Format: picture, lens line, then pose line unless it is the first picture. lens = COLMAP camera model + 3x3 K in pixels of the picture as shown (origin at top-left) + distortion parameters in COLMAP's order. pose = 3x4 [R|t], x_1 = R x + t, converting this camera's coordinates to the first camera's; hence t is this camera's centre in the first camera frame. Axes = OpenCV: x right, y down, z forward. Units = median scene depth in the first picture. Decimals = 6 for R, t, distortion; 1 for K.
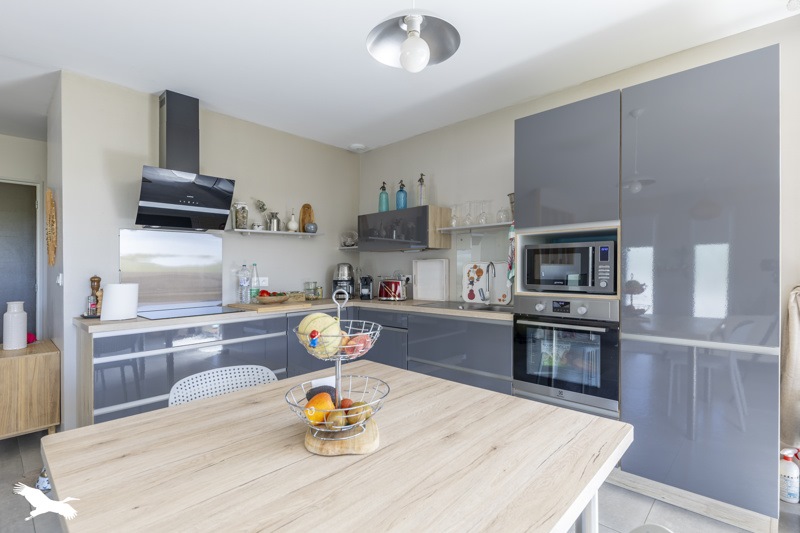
lens RADIAL K [[400.0, 0, 398.3], [0, 400.0, 275.8], [0, 0, 1]] dist [0.001269, 0.000094]
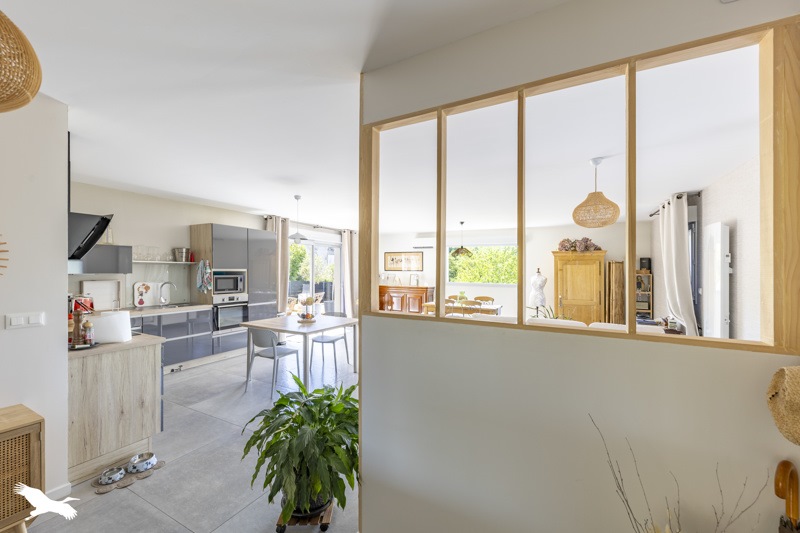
lens RADIAL K [[320.9, 0, 400.0], [0, 320.9, 266.5], [0, 0, 1]] dist [0.001884, -0.006963]
pose [[-0.282040, 0.004265, 0.959393, -1.496739], [0.002374, 0.999990, -0.003747, -0.097969], [-0.959400, 0.001221, -0.282047, 0.370586]]
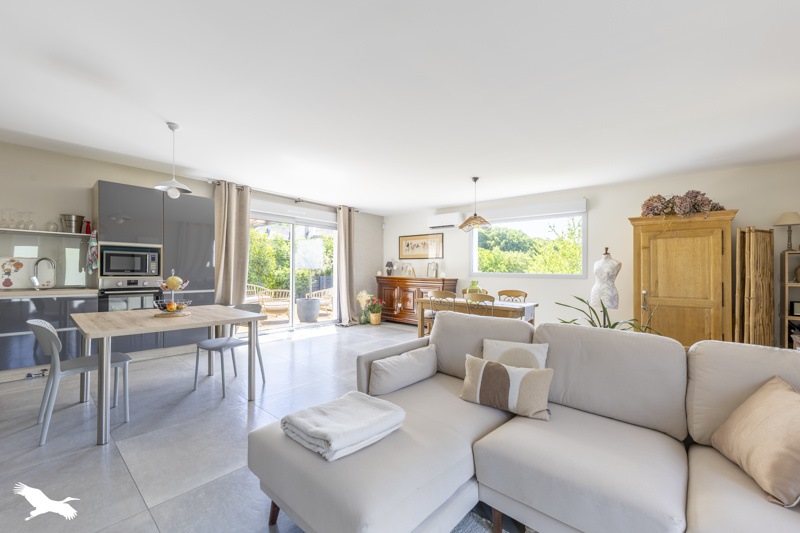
lens RADIAL K [[320.9, 0, 400.0], [0, 320.9, 266.5], [0, 0, 1]] dist [0.001884, -0.006963]
pose [[-0.059478, 0.008787, 0.998191, -0.967574], [0.000584, 0.999961, -0.008767, 0.005908], [-0.998229, 0.000062, -0.059481, -0.205149]]
